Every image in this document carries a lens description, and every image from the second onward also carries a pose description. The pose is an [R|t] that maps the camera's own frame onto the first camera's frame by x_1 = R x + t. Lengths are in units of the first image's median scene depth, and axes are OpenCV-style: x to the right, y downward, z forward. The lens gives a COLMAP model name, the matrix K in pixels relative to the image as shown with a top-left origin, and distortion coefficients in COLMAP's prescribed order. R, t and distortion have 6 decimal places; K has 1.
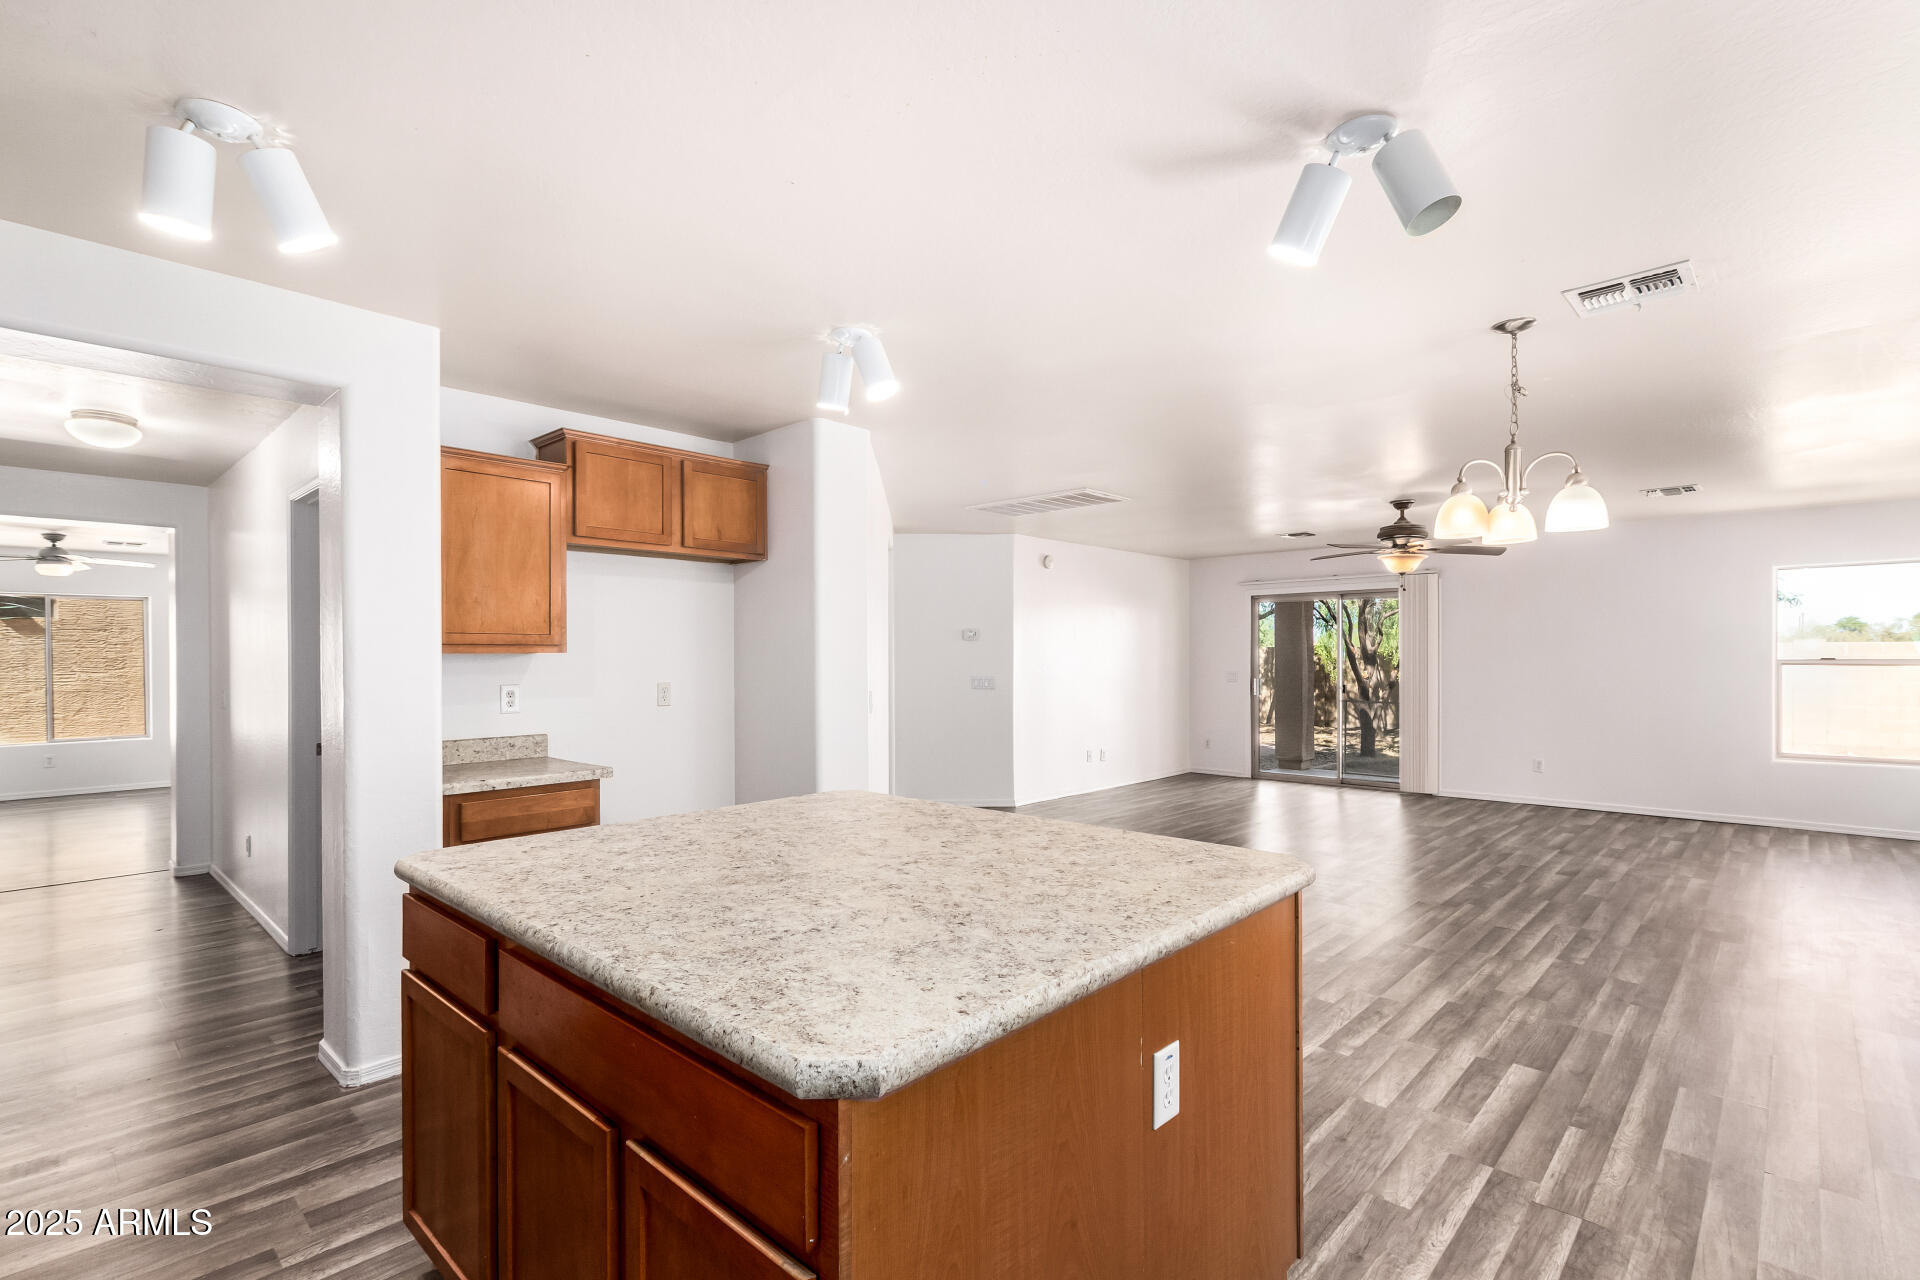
lens RADIAL K [[884.2, 0, 964.0], [0, 884.2, 656.5], [0, 0, 1]] dist [0.001919, 0.000101]
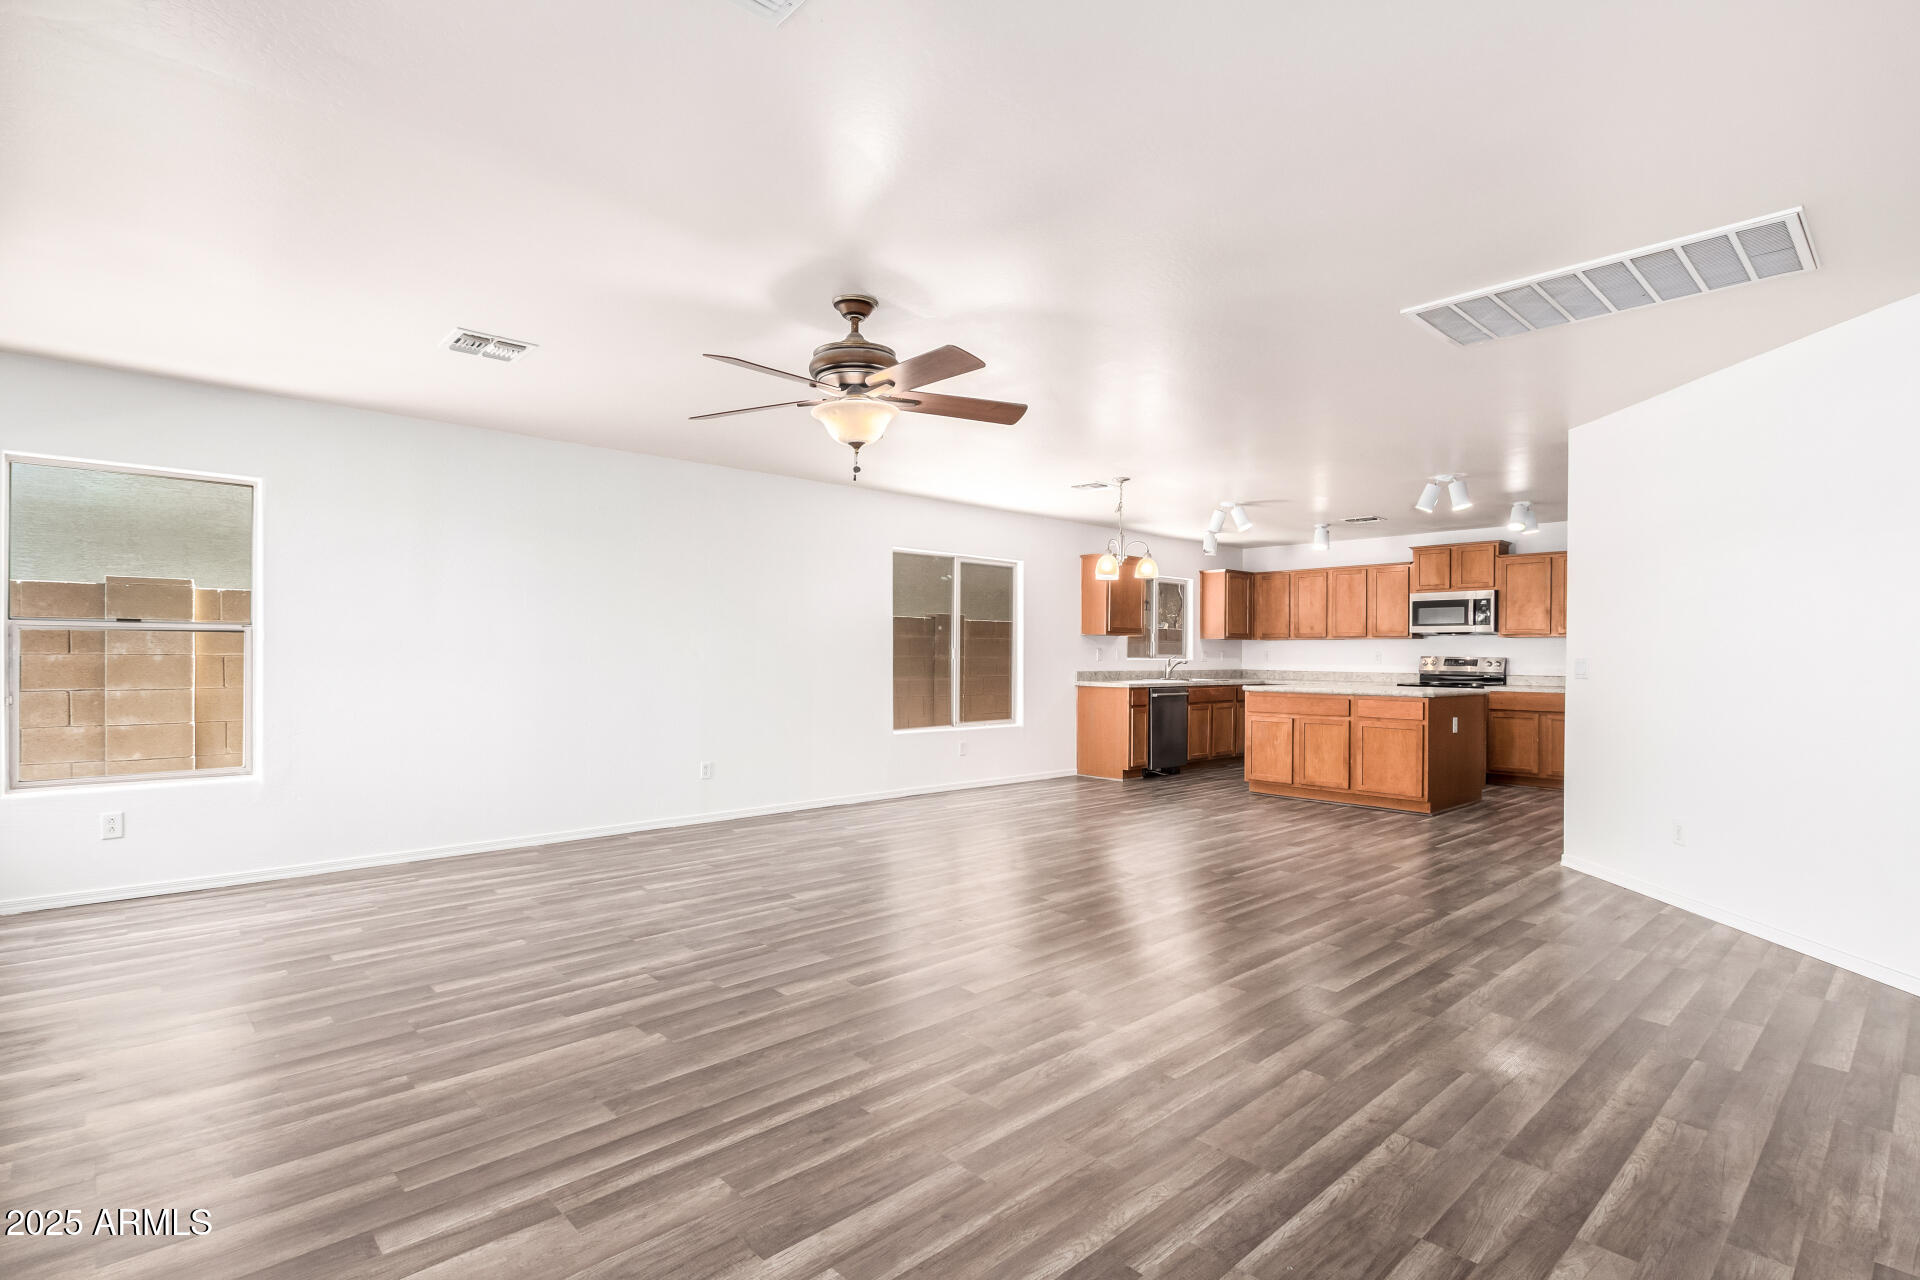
lens RADIAL K [[922.5, 0, 931.1], [0, 922.5, 649.2], [0, 0, 1]] dist [0.015747, 0.000118]
pose [[-0.995421, -0.005654, 0.095423, 0.686667], [-0.006296, 0.999959, -0.006432, 0.046752], [-0.095383, -0.007003, -0.995416, 2.617570]]
